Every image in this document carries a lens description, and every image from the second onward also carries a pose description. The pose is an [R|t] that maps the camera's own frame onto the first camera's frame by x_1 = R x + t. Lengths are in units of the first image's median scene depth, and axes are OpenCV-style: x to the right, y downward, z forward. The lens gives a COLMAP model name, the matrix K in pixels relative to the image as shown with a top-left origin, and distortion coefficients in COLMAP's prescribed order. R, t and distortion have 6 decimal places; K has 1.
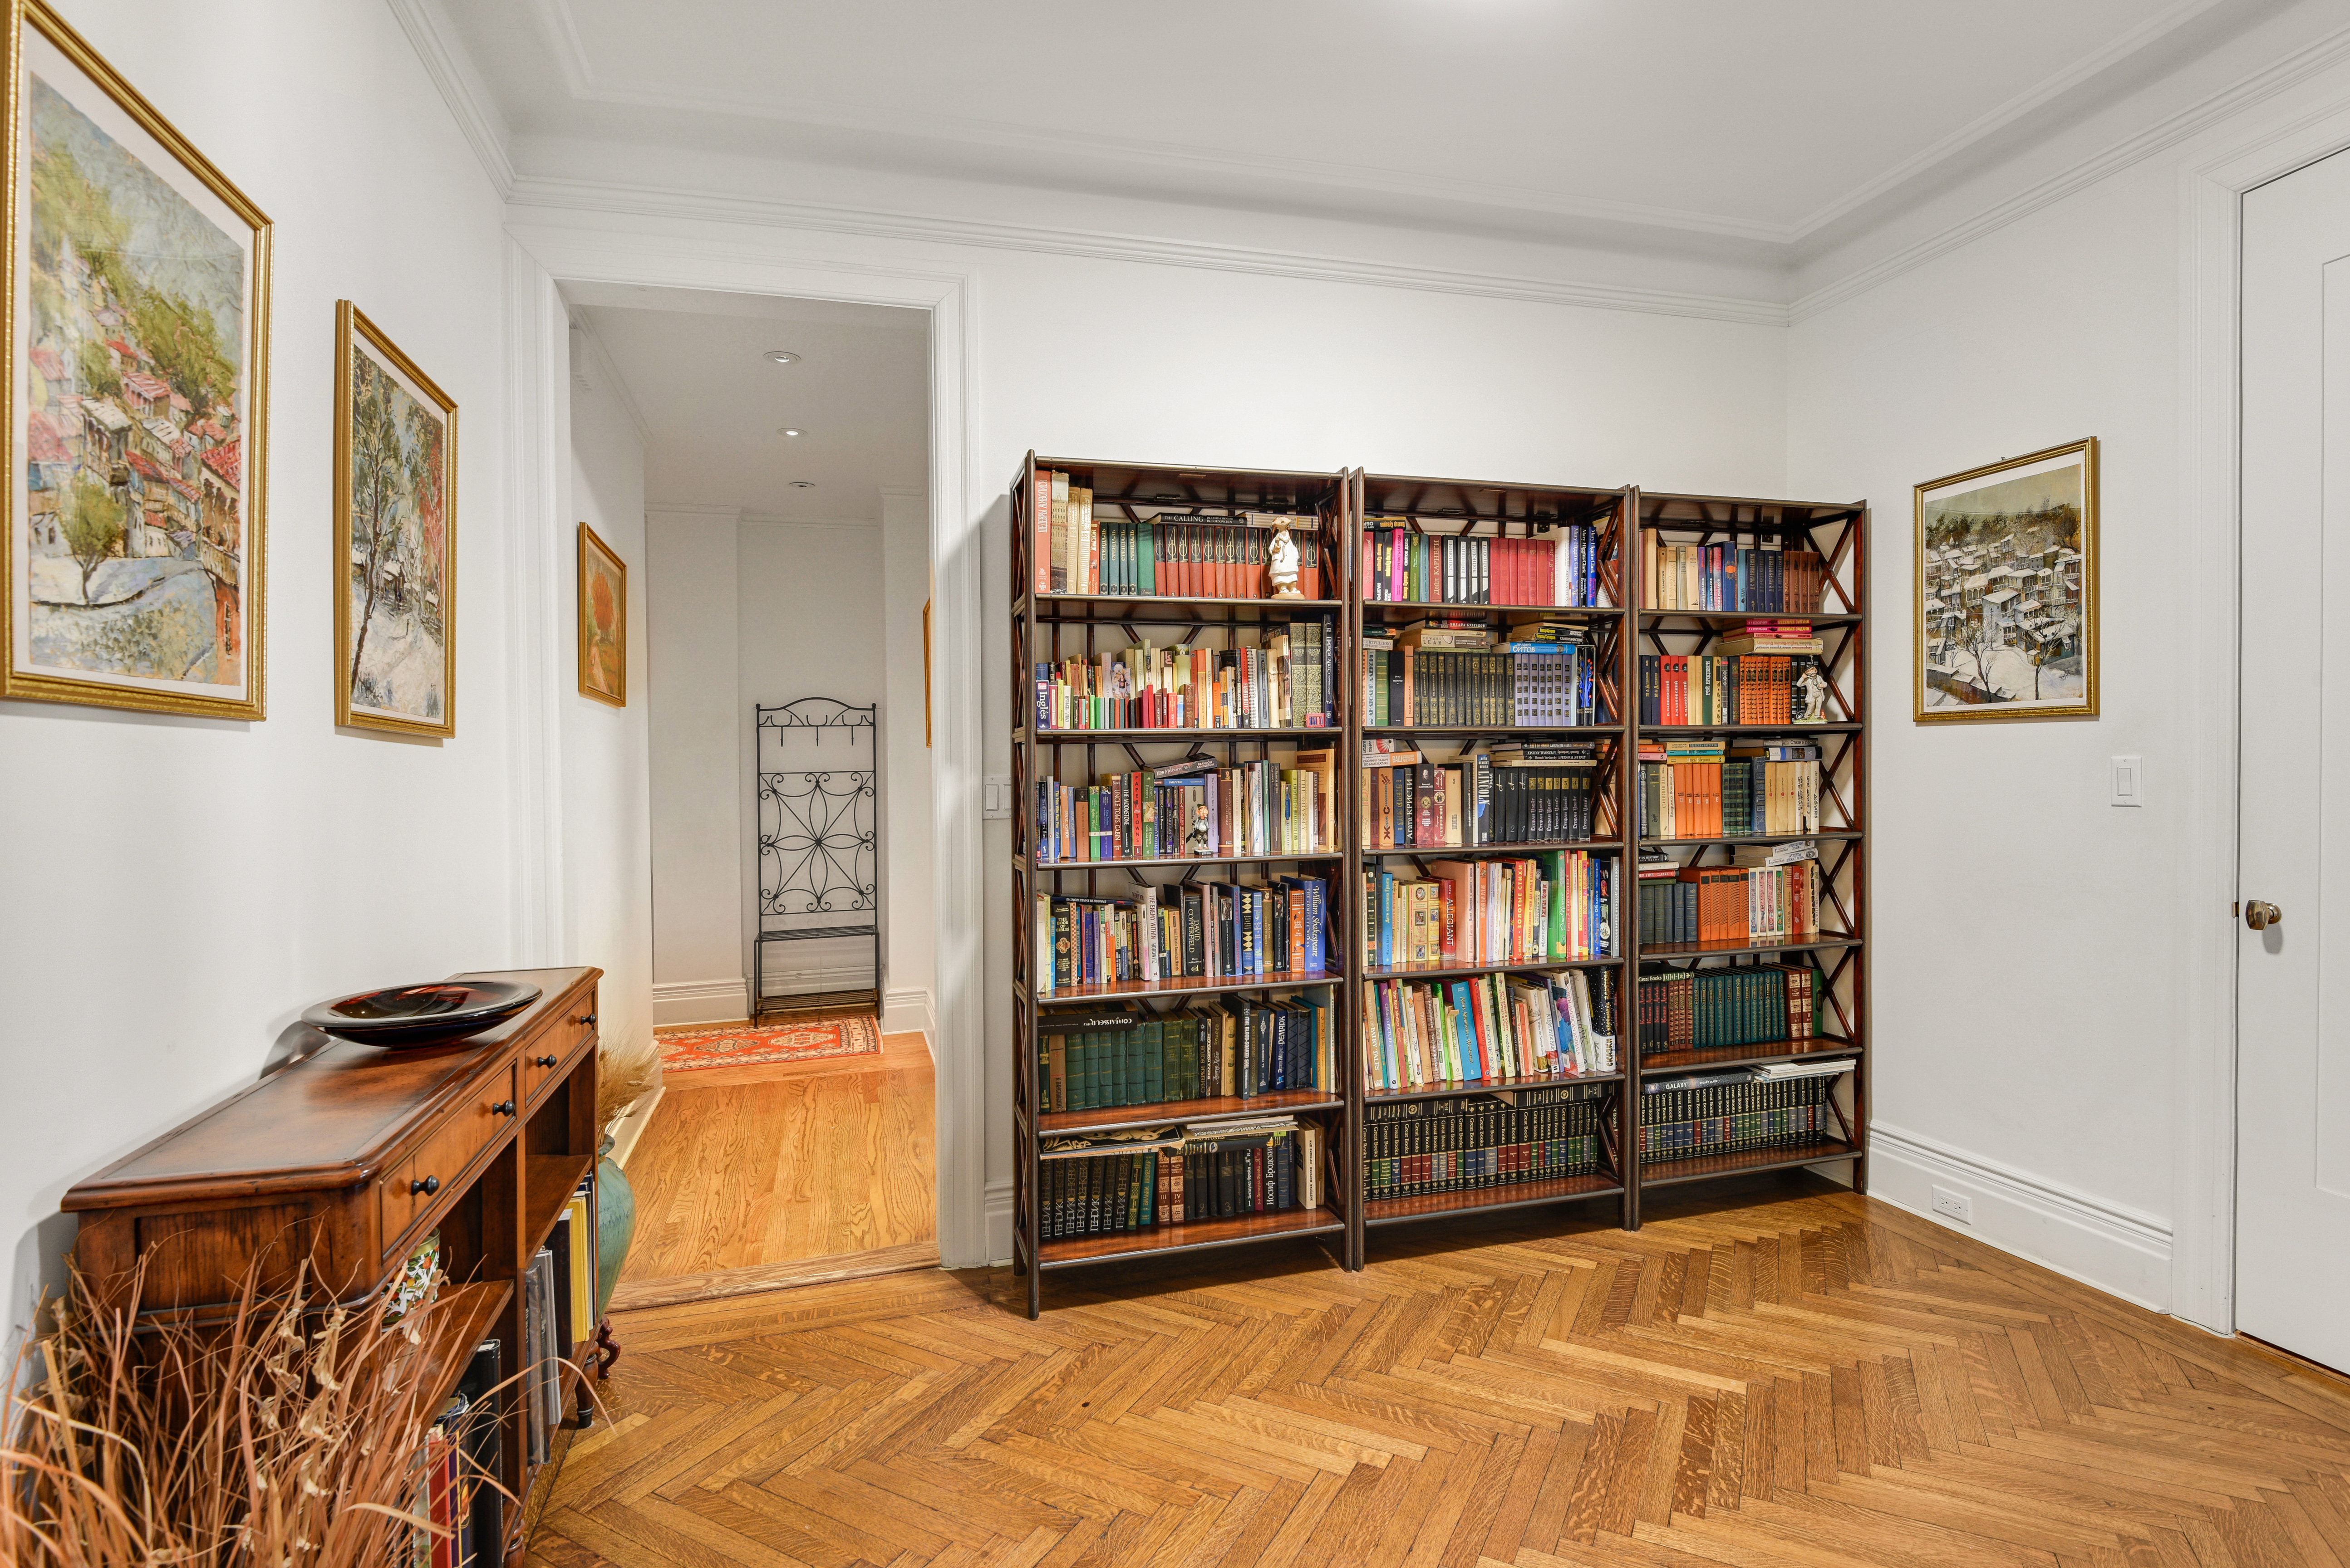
lens RADIAL K [[1201.6, 0, 1178.5], [0, 1201.6, 796.4], [0, 0, 1]] dist [0.003060, 0.000137]
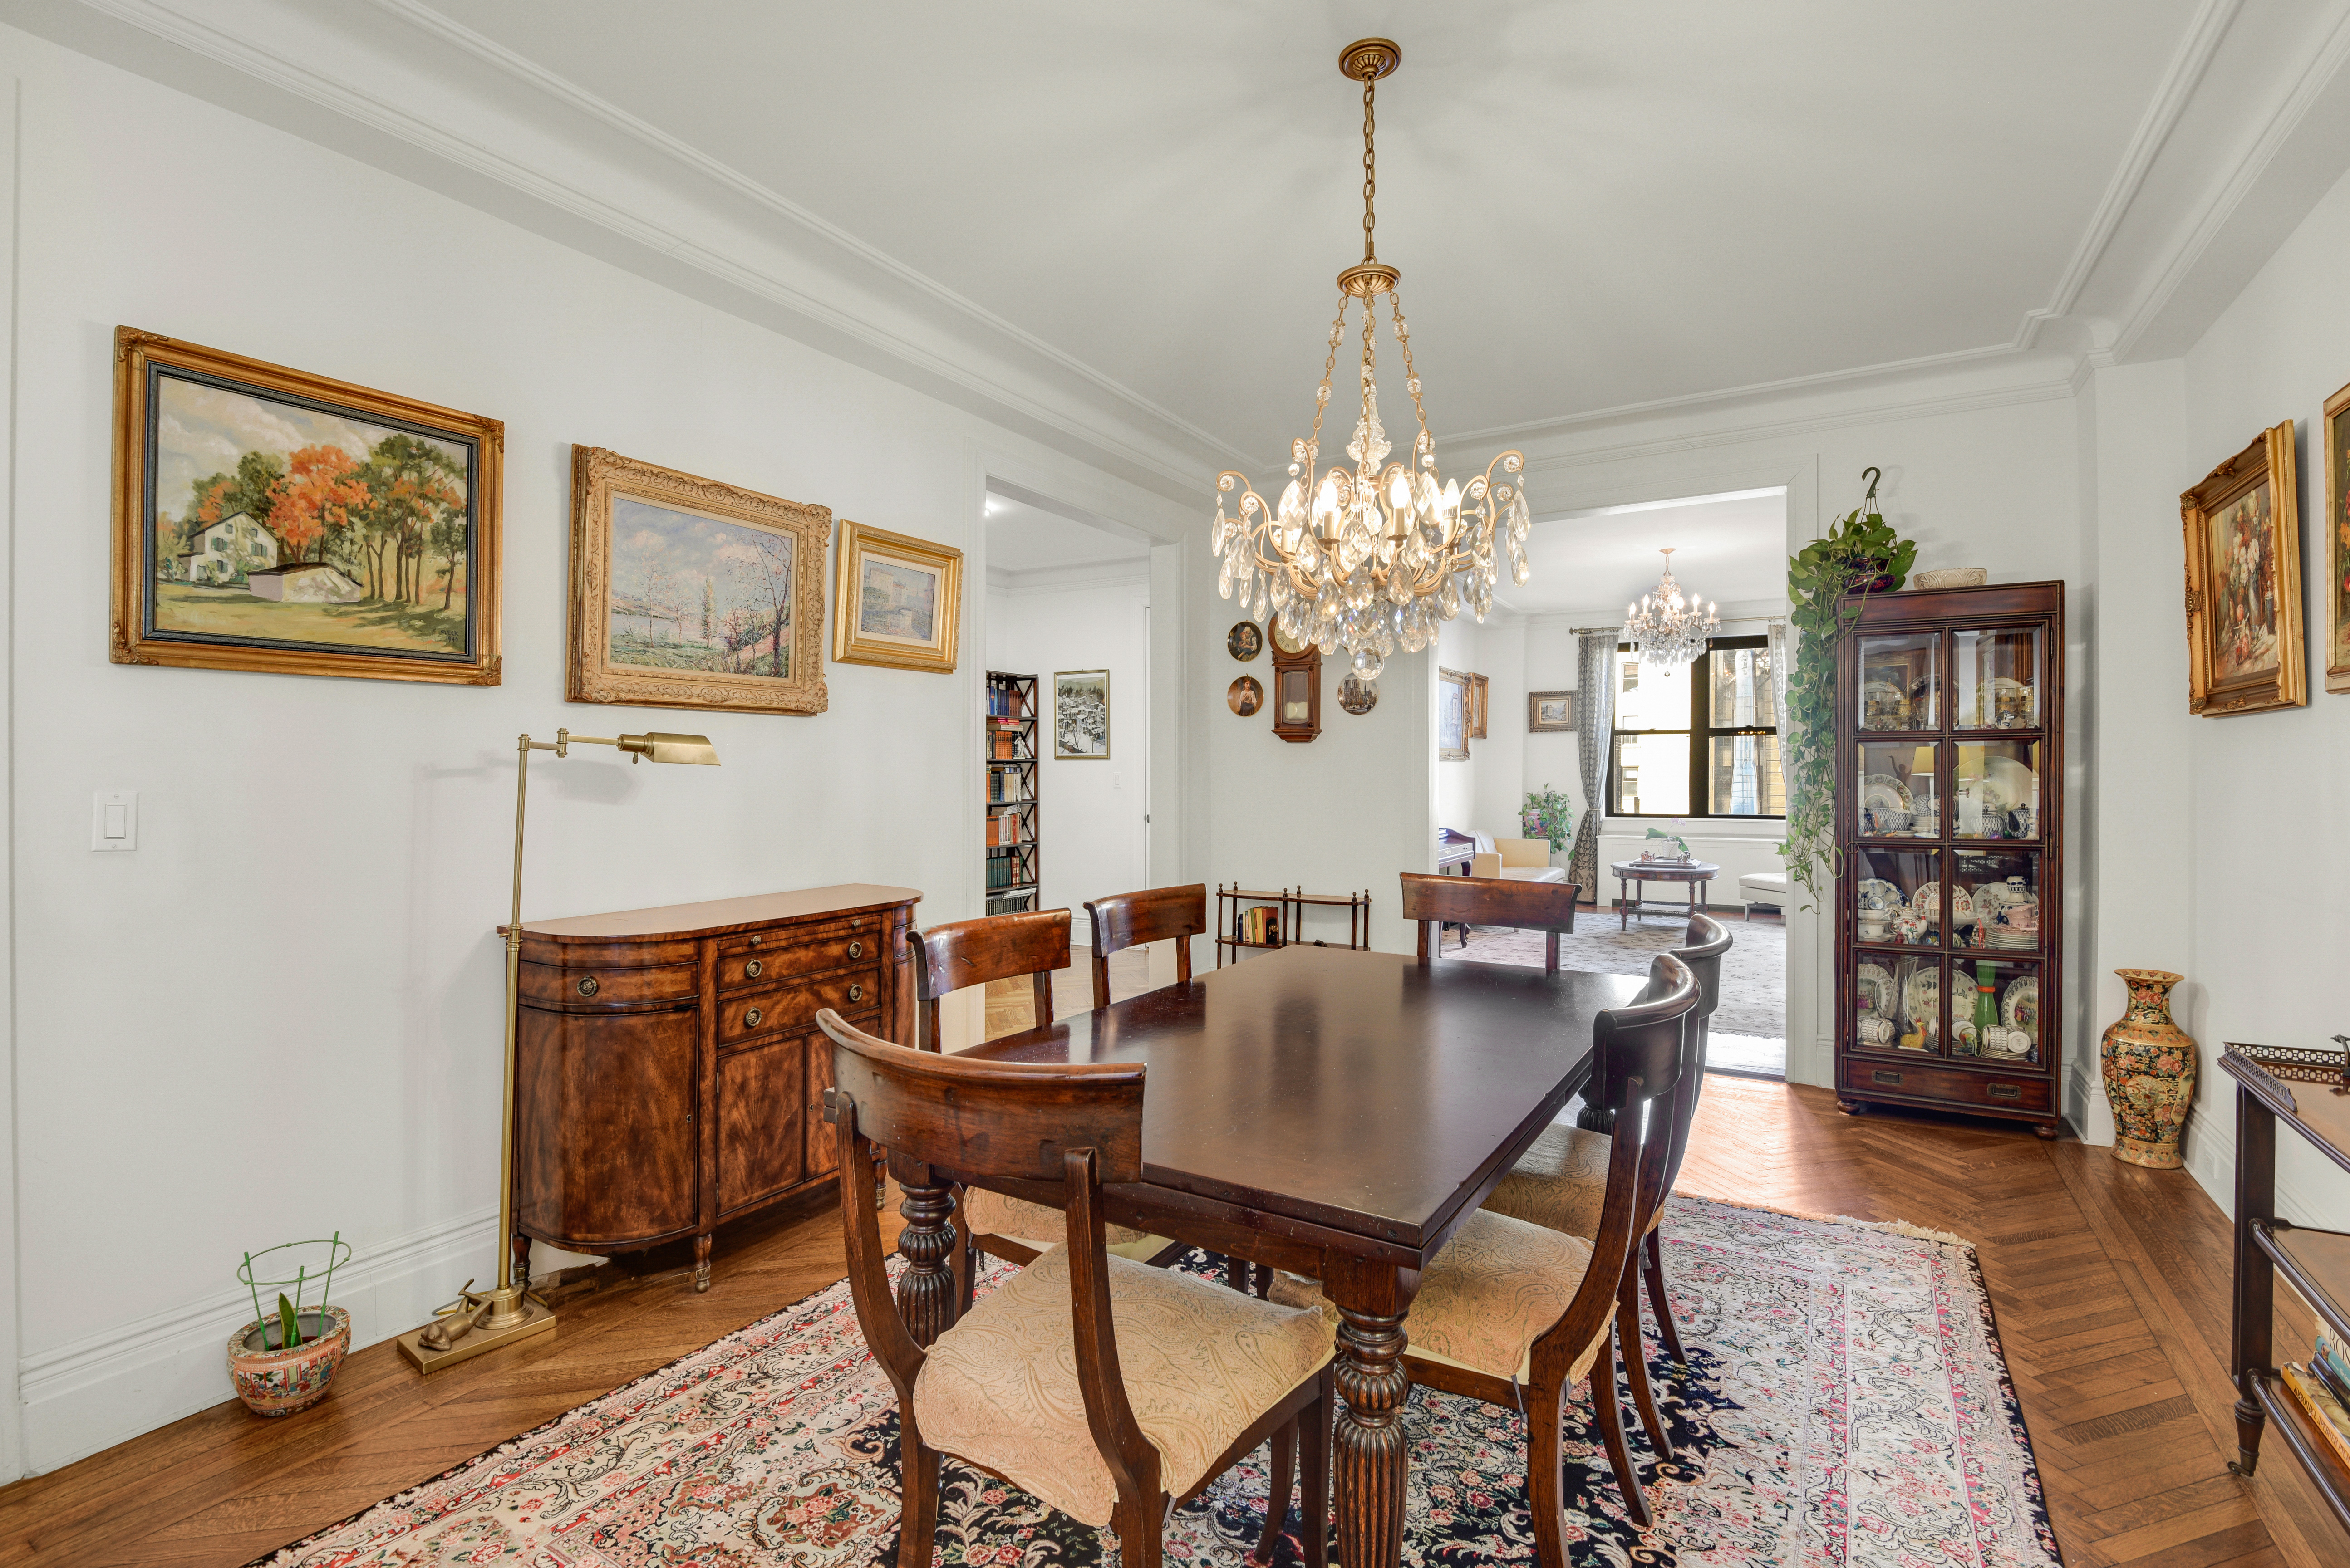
lens RADIAL K [[1083.6, 0, 1174.7], [0, 1083.6, 776.5], [0, 0, 1]] dist [0.000063, 0.000000]
pose [[0.736596, 0.004620, 0.676317, -0.790986], [0.012429, 0.999715, -0.020367, 0.028594], [-0.676219, 0.023408, 0.736329, -0.921272]]
